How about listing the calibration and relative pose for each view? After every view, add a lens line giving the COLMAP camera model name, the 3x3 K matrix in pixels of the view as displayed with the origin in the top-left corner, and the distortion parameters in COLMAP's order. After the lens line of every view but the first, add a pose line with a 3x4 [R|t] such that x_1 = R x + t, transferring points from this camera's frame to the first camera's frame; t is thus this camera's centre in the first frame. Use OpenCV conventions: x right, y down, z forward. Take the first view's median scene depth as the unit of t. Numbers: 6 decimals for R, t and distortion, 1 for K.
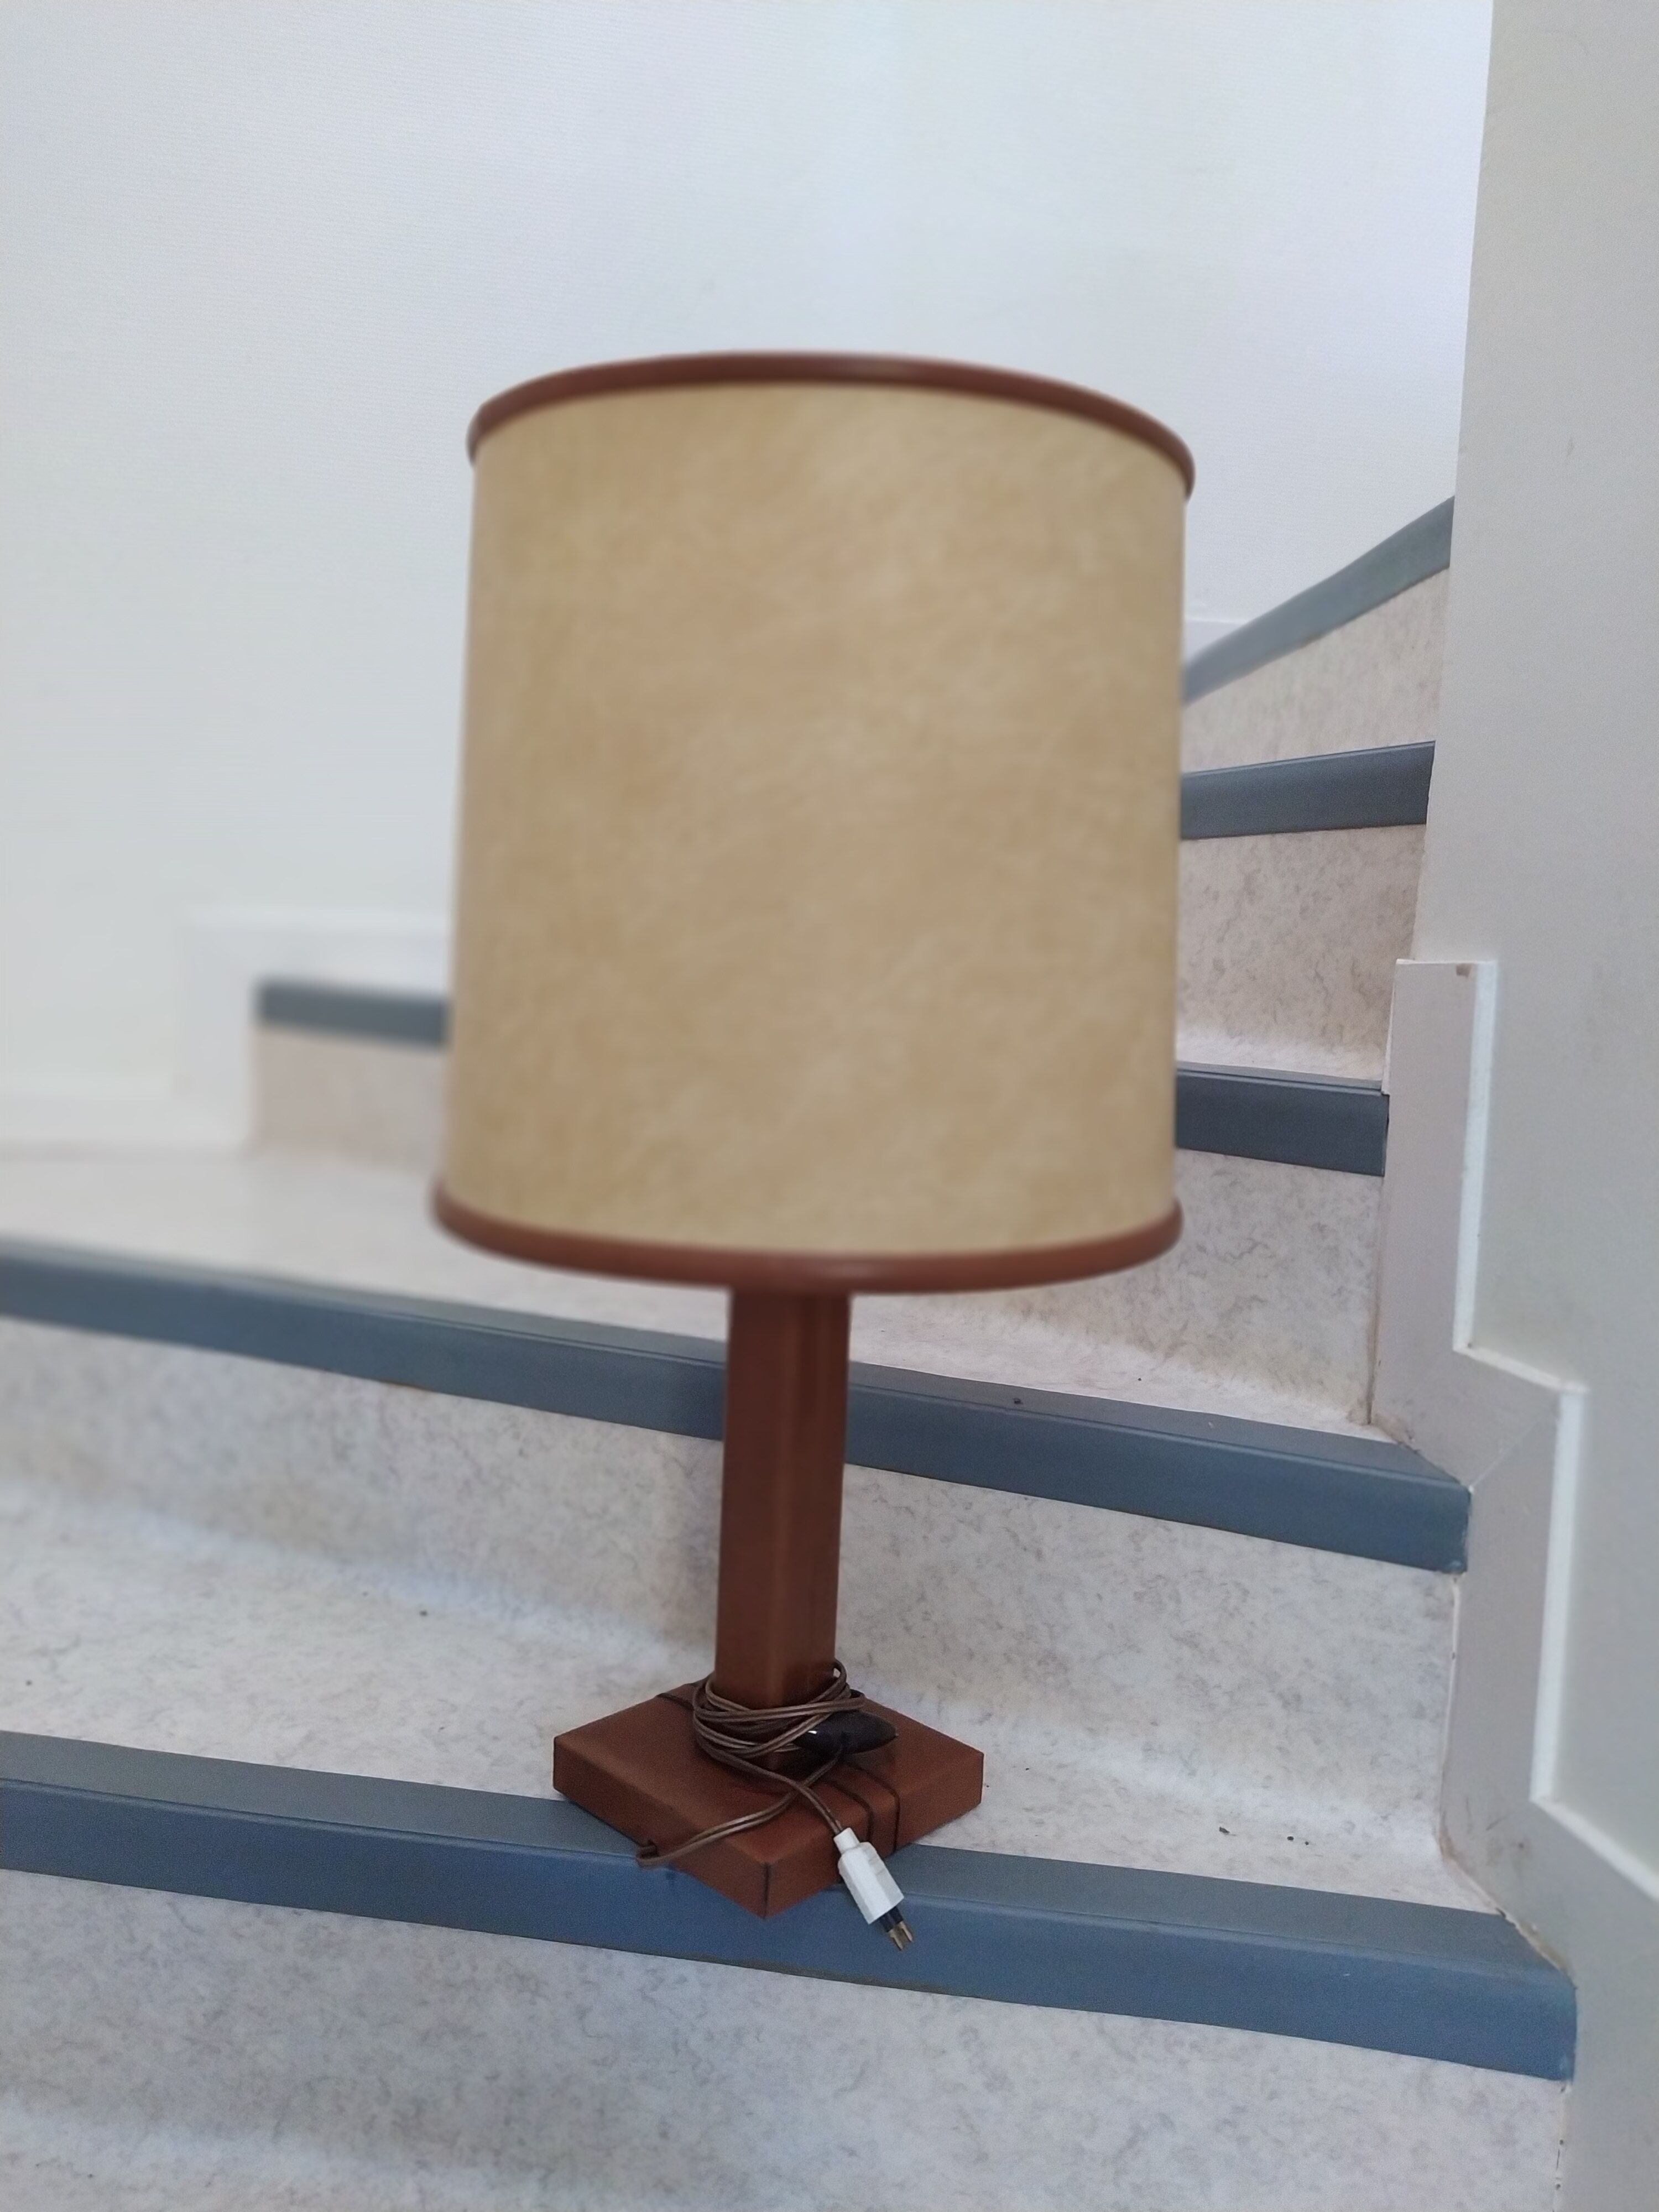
lens RADIAL K [[1719.7, 0, 812.9], [0, 1719.7, 1094.6], [0, 0, 1]] dist [0.053737, -0.078630]
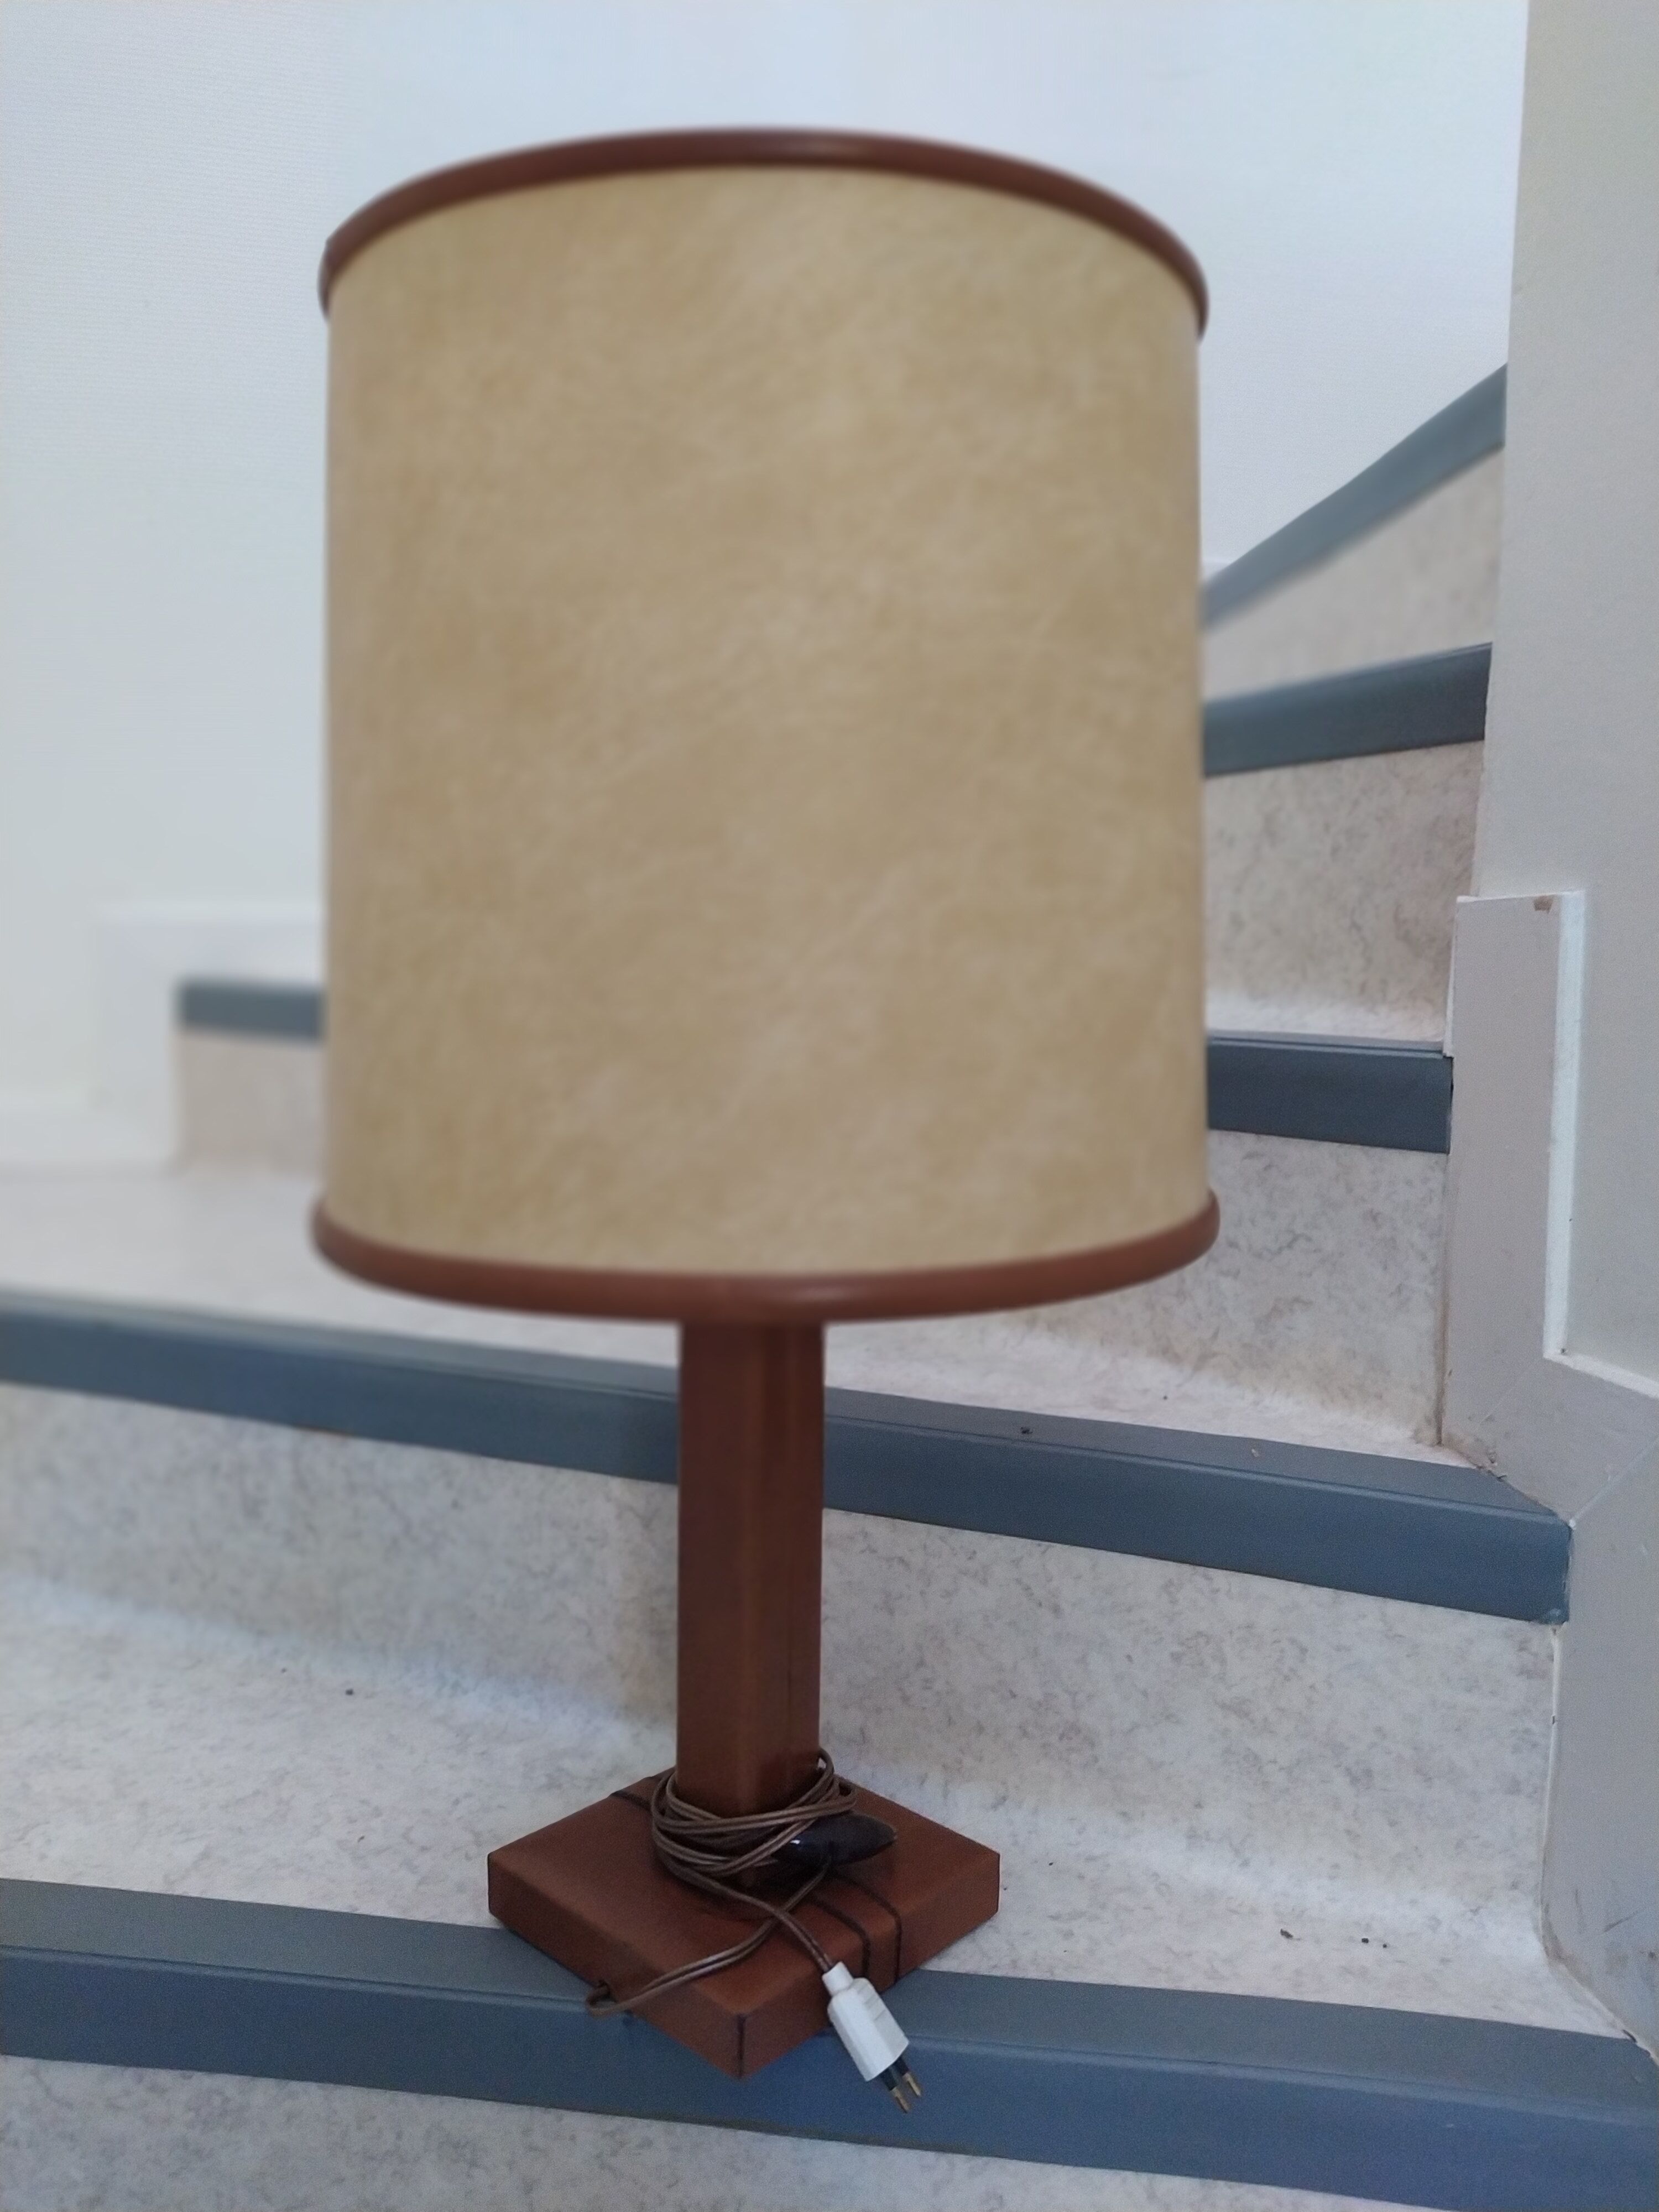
lens RADIAL K [[1719.7, 0, 822.6], [0, 1719.7, 1104.0], [0, 0, 1]] dist [0.053737, -0.078630]
pose [[0.999403, -0.032462, 0.011808, 0.013673], [0.032366, 0.999442, 0.008225, 0.006098], [-0.012068, -0.007838, 0.999896, 0.151843]]
